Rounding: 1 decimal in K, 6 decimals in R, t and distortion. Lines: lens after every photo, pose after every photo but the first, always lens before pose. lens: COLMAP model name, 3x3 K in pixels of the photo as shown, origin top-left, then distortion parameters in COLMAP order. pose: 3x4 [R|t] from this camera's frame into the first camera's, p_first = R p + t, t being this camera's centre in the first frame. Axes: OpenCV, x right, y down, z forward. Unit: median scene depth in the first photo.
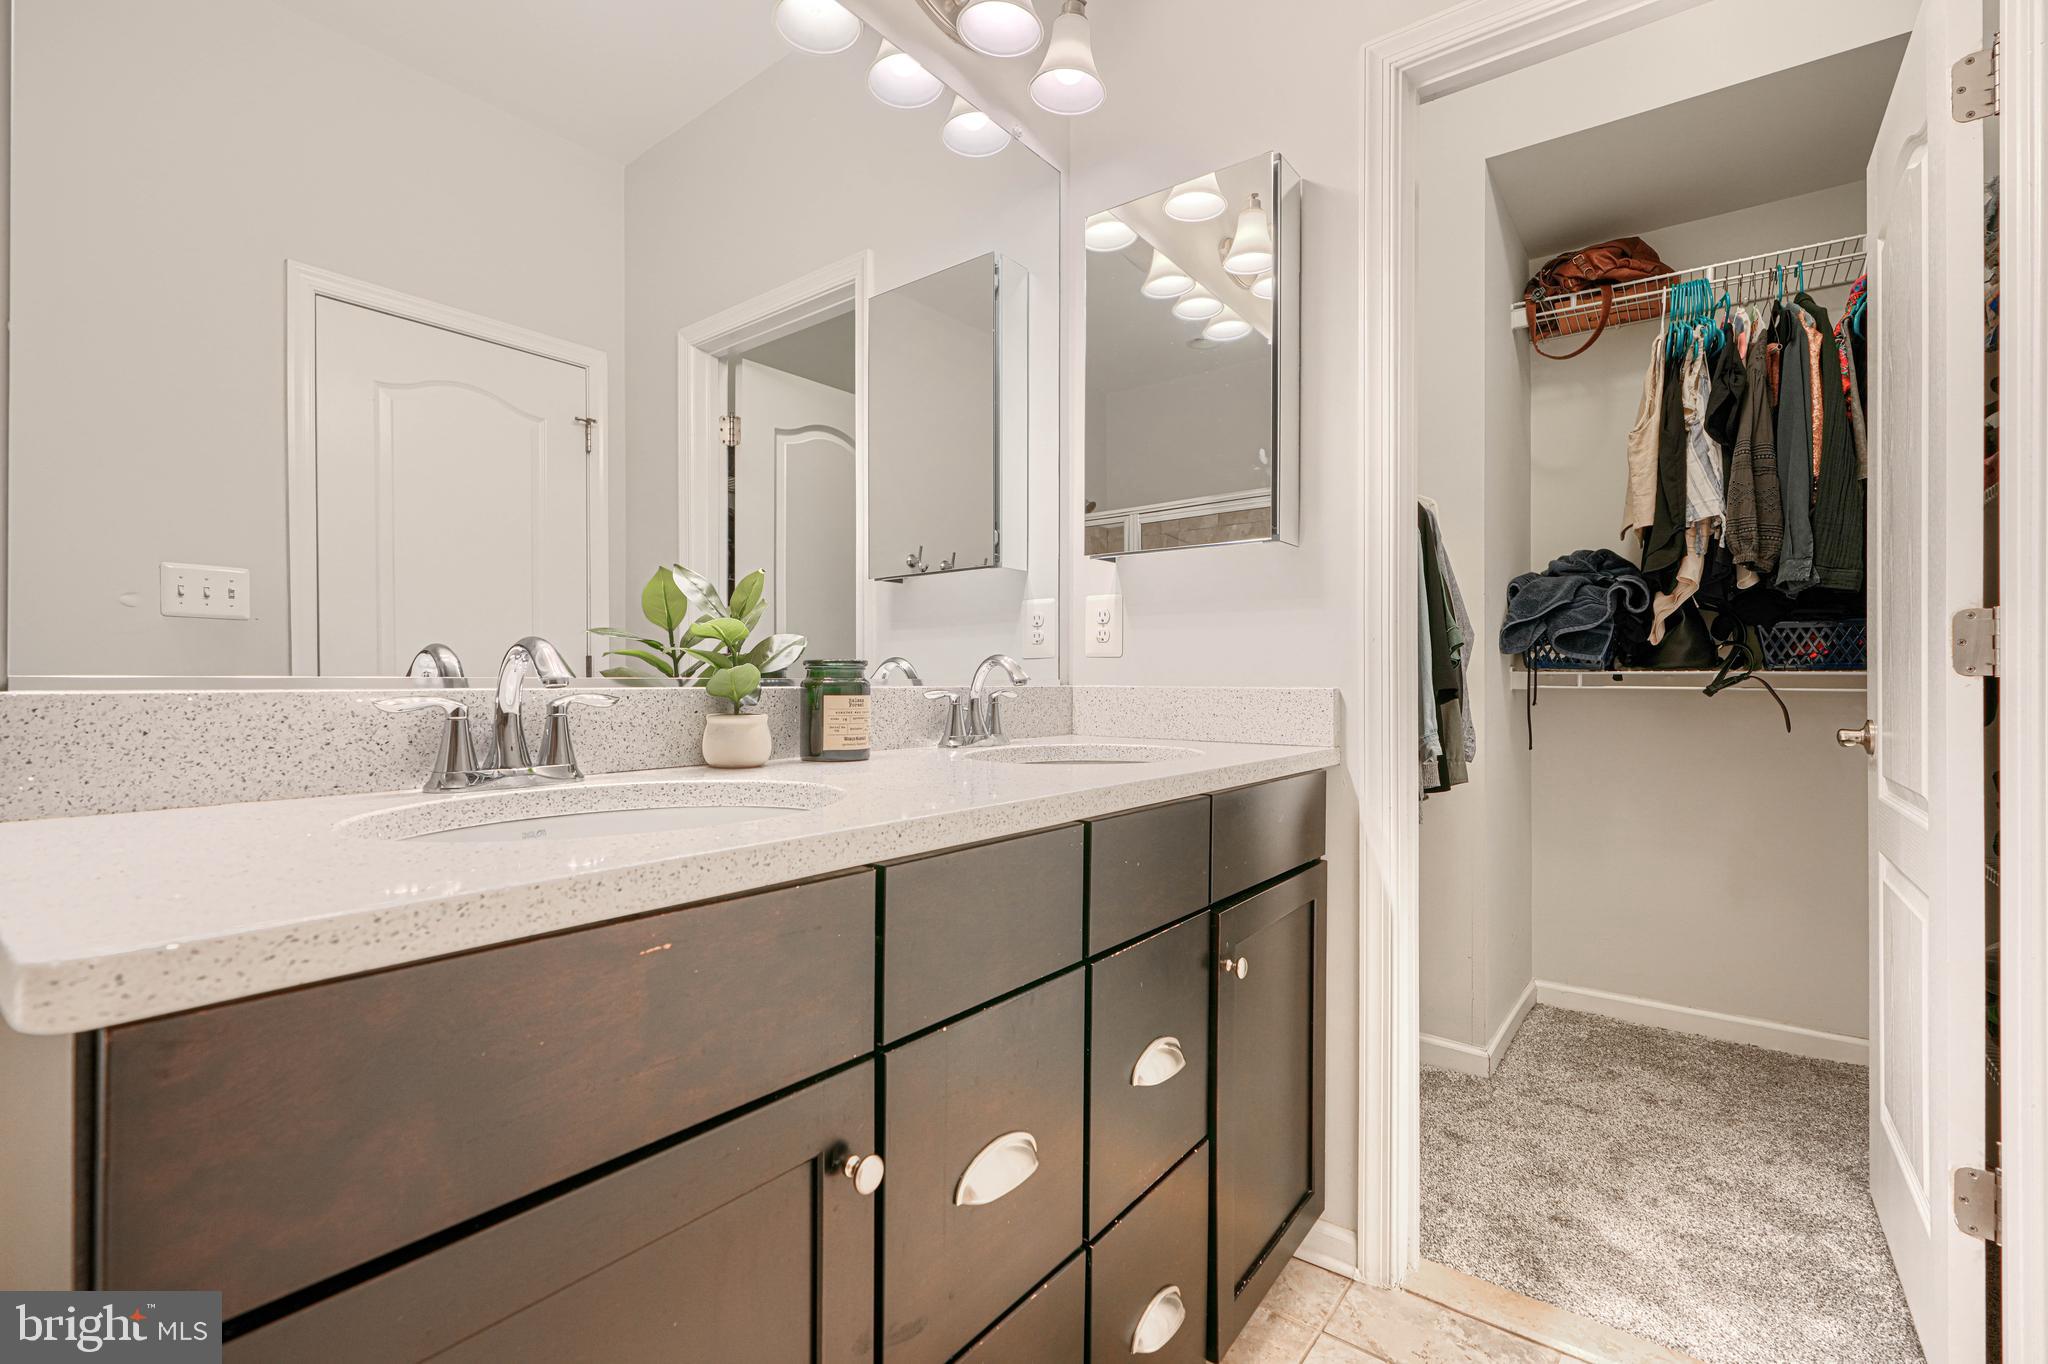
lens RADIAL K [[926.9, 0, 1024.7], [0, 926.9, 695.9], [0, 0, 1]] dist [-0.000062, 0.000078]
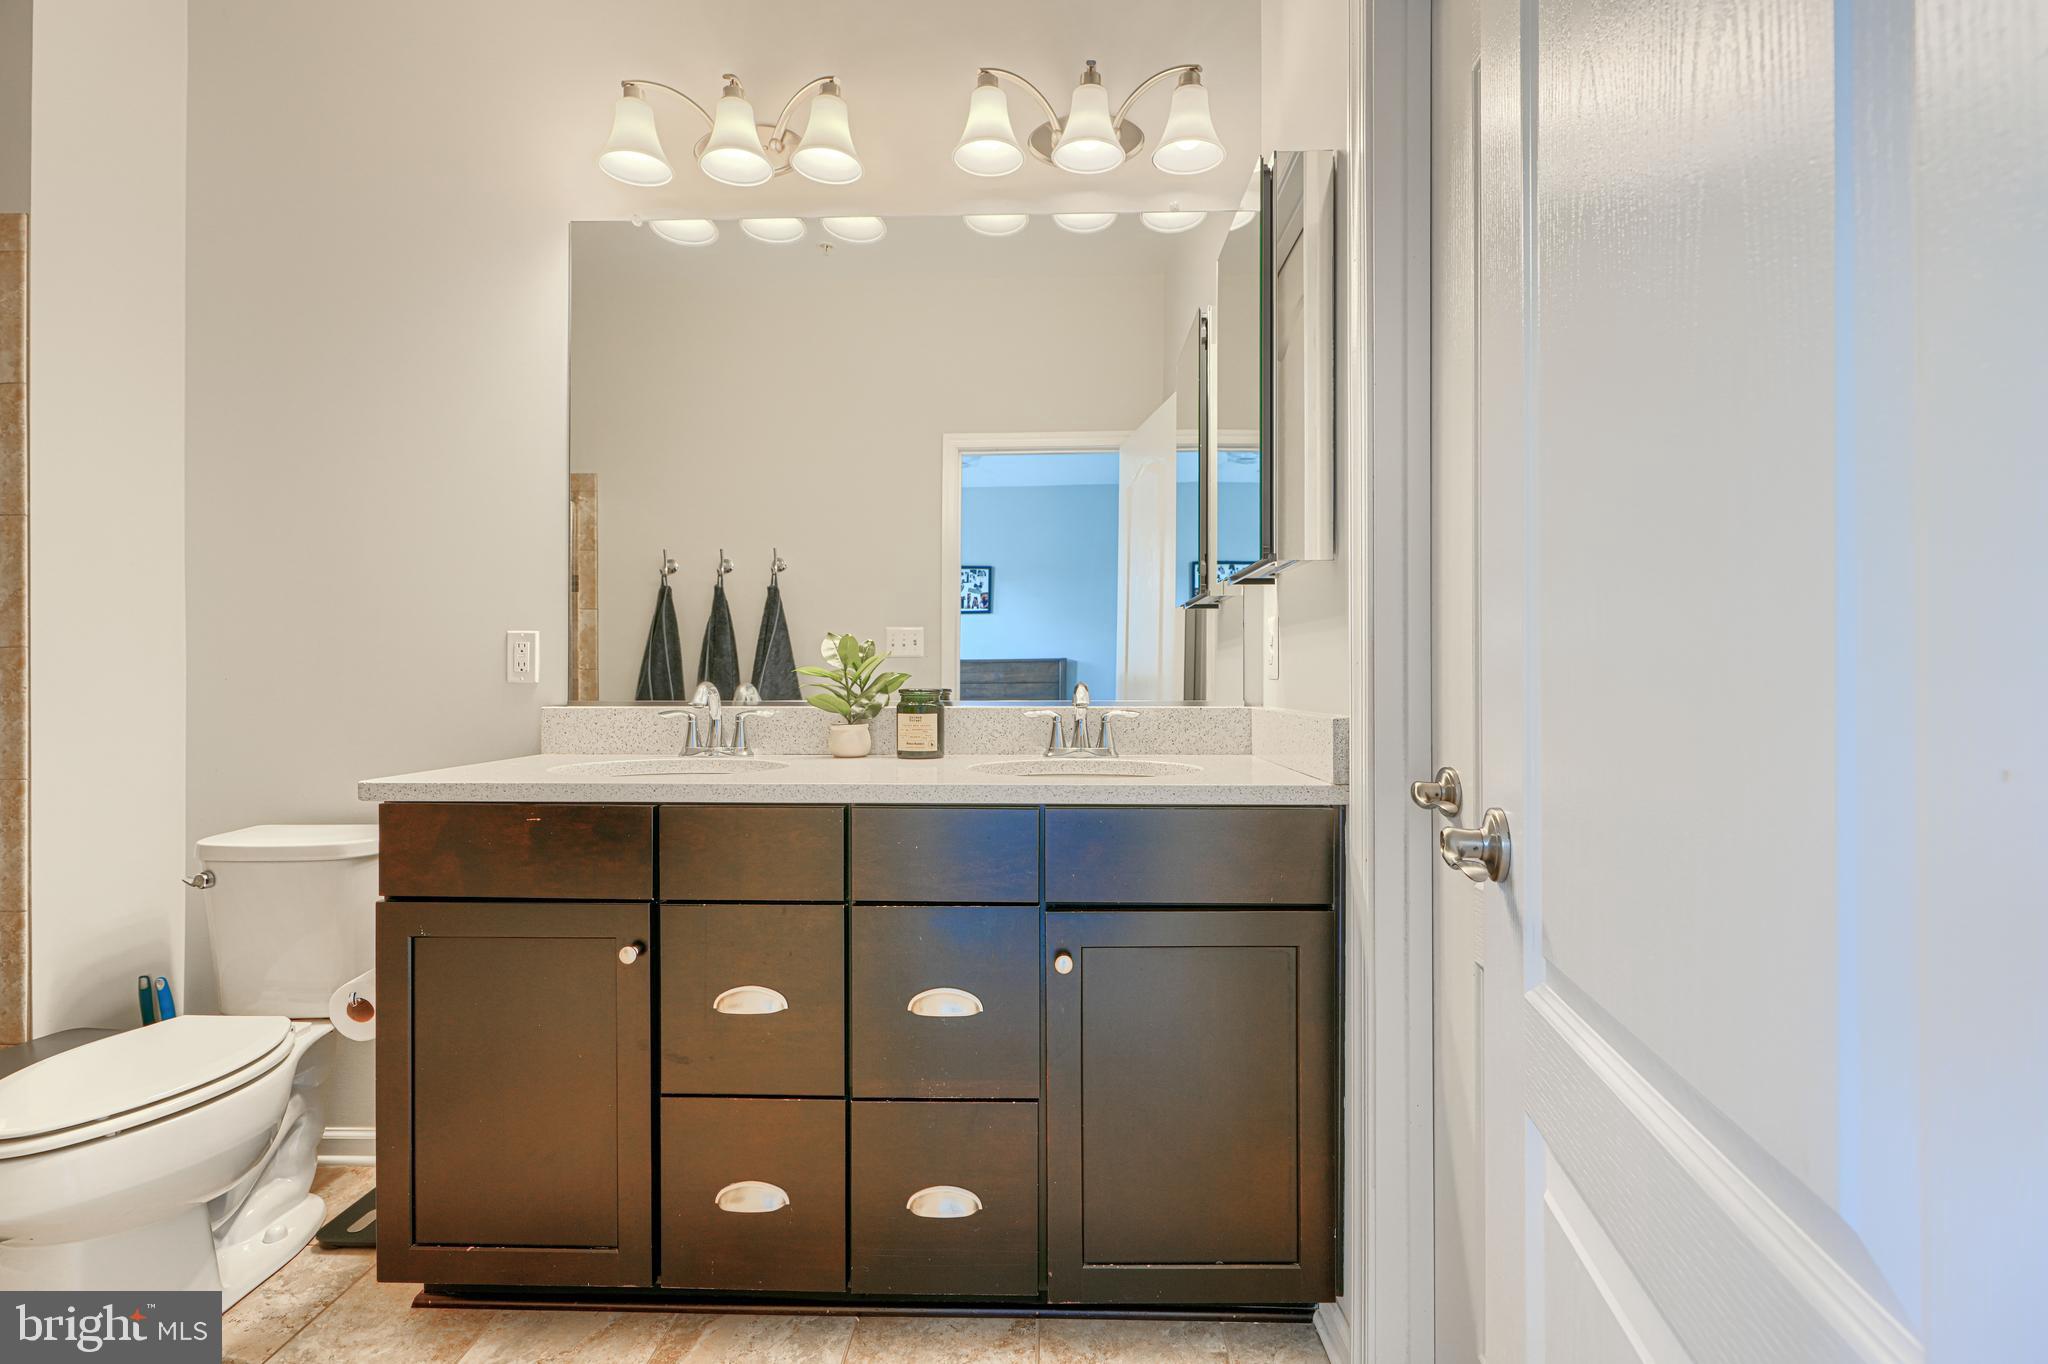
lens RADIAL K [[926.9, 0, 1024.7], [0, 926.9, 695.9], [0, 0, 1]] dist [-0.000062, 0.000078]
pose [[0.569916, 0.009317, -0.821650, 1.100106], [-0.010082, 0.999940, 0.004346, -0.036198], [0.821641, 0.005807, 0.569975, 0.313094]]
